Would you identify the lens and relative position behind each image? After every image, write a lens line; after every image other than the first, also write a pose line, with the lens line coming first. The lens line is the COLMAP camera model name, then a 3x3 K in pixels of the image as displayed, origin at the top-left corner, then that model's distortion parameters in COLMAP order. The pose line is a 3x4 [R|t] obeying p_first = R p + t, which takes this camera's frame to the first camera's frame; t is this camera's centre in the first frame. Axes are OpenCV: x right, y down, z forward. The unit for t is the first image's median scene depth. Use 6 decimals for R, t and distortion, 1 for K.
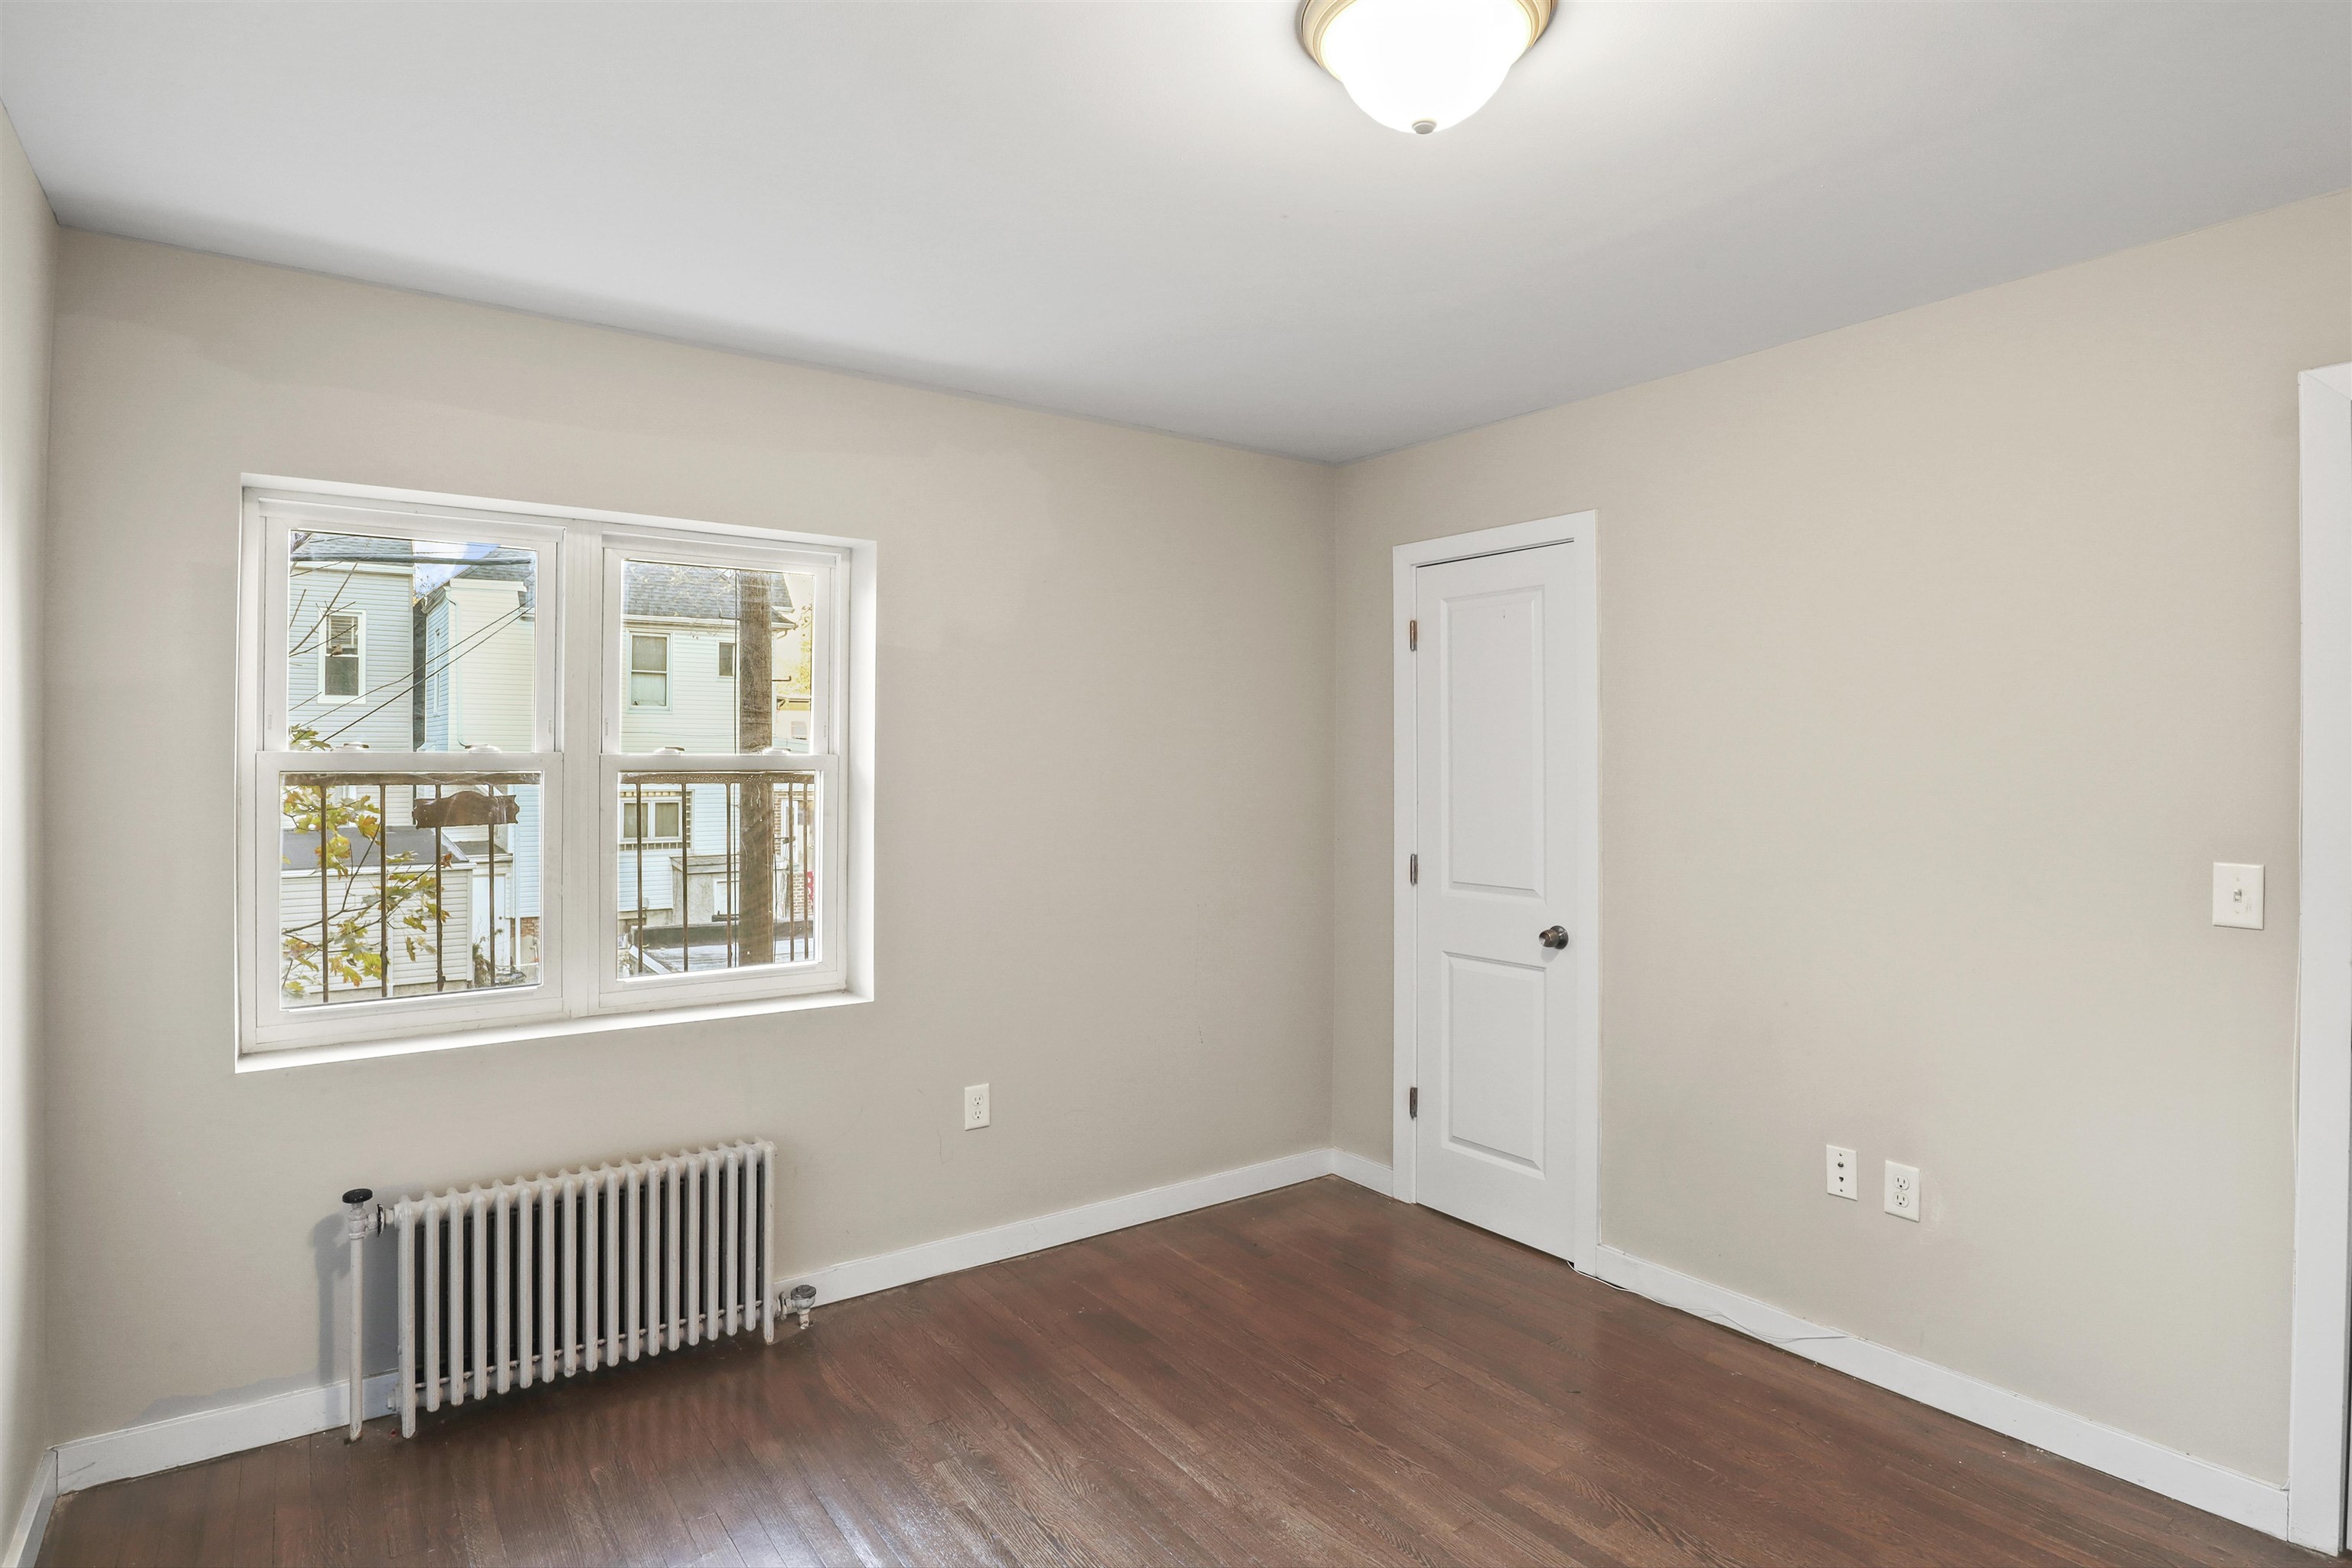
lens RADIAL K [[1237.4, 0, 1167.4], [0, 1237.4, 770.8], [0, 0, 1]] dist [0.000566, 0.000709]
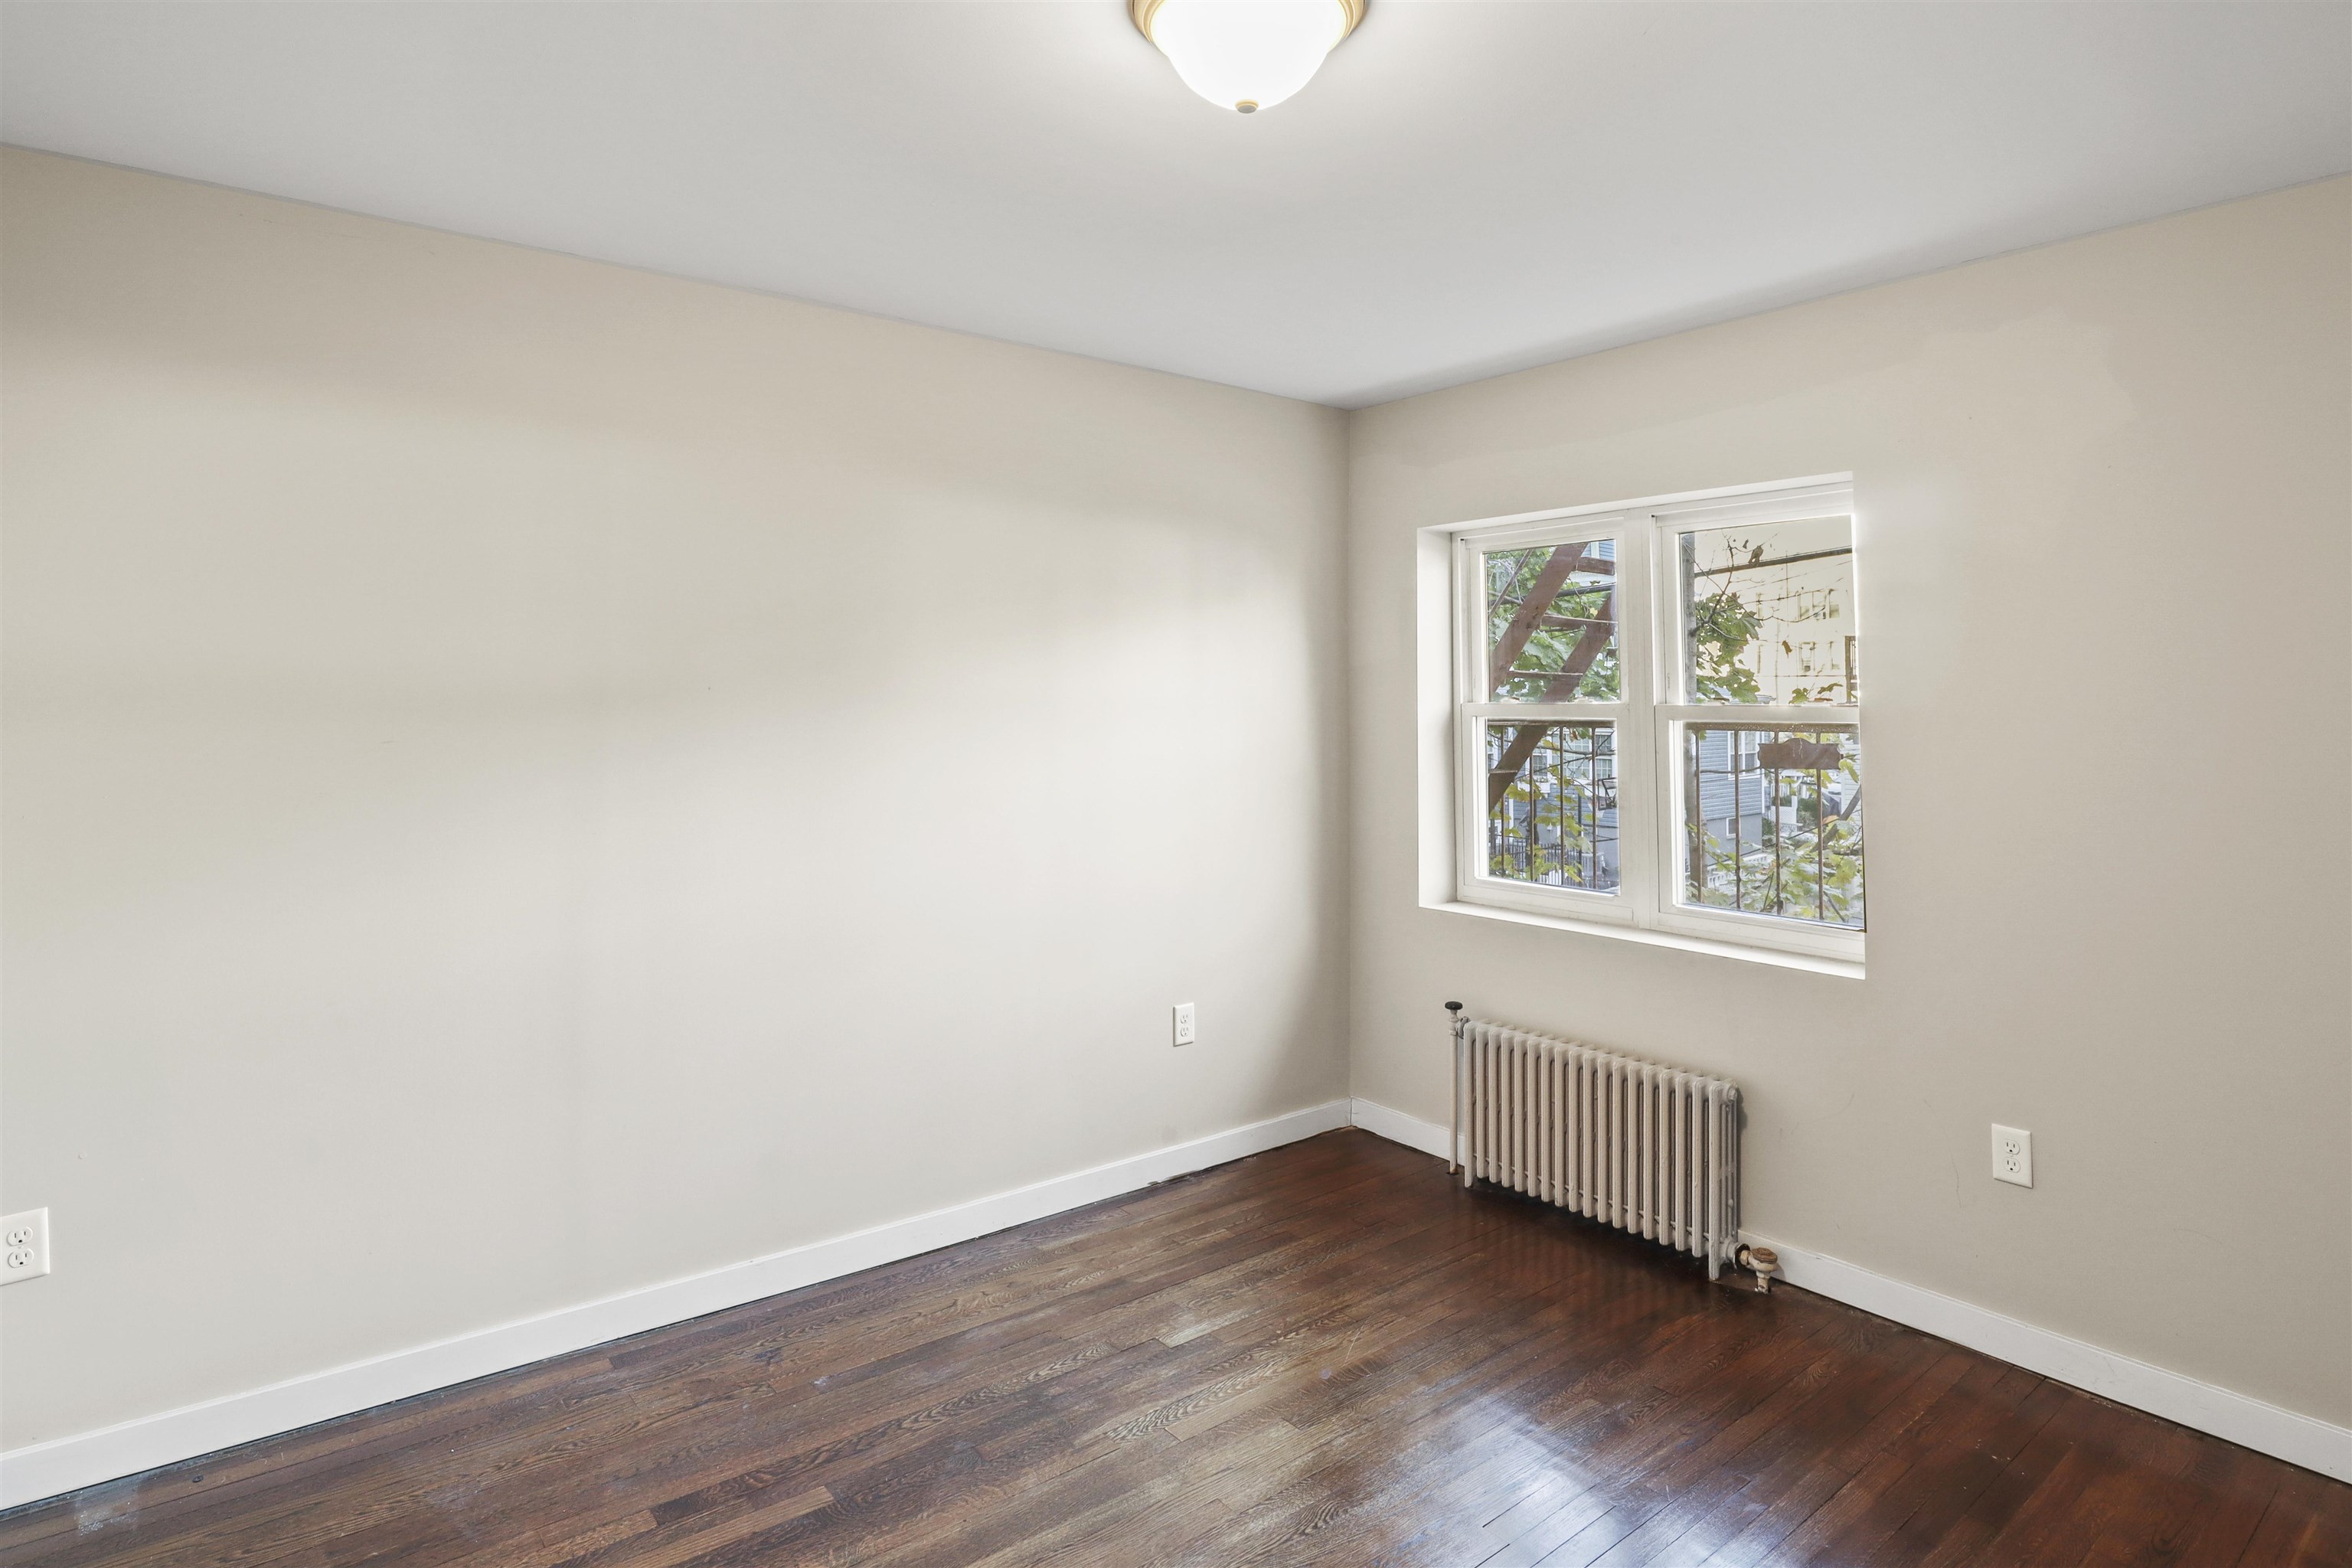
lens RADIAL K [[1237.4, 0, 1169.0], [0, 1237.4, 690.4], [0, 0, 1]] dist [0.000566, 0.000709]
pose [[0.053021, -0.023128, -0.998326, 0.726957], [-0.008683, 0.999683, -0.023621, 0.006464], [0.998556, 0.009921, 0.052804, 0.529763]]
